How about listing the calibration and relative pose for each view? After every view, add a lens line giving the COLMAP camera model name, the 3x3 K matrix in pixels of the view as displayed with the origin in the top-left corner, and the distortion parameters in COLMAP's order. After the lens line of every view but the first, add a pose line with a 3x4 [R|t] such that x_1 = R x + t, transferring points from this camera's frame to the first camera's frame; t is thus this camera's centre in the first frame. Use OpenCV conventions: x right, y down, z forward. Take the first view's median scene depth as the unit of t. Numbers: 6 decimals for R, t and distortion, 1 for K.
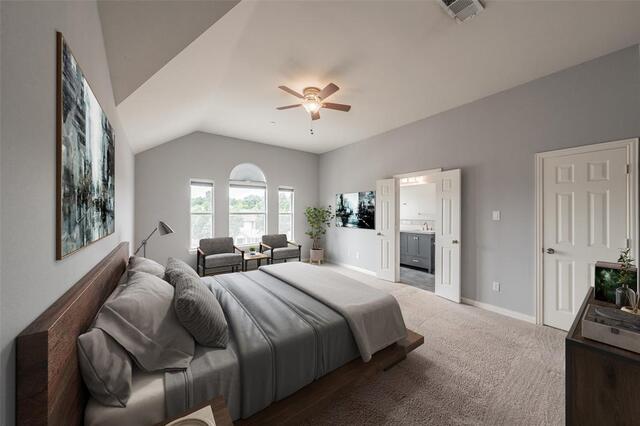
lens RADIAL K [[227.5, 0, 325.1], [0, 227.5, 209.7], [0, 0, 1]] dist [0.003064, 0.000055]
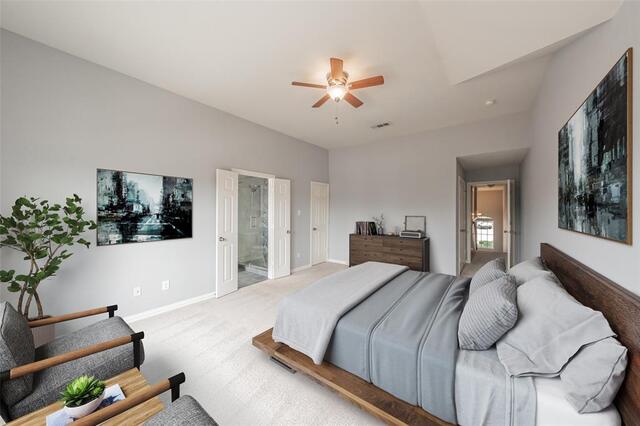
lens RADIAL K [[227.5, 0, 323.7], [0, 227.5, 213.9], [0, 0, 1]] dist [0.003064, 0.000055]
pose [[-0.323302, -0.008719, 0.946256, -0.528311], [-0.001353, 0.999961, 0.008751, 0.011694], [-0.946295, 0.001549, -0.323301, 0.816006]]
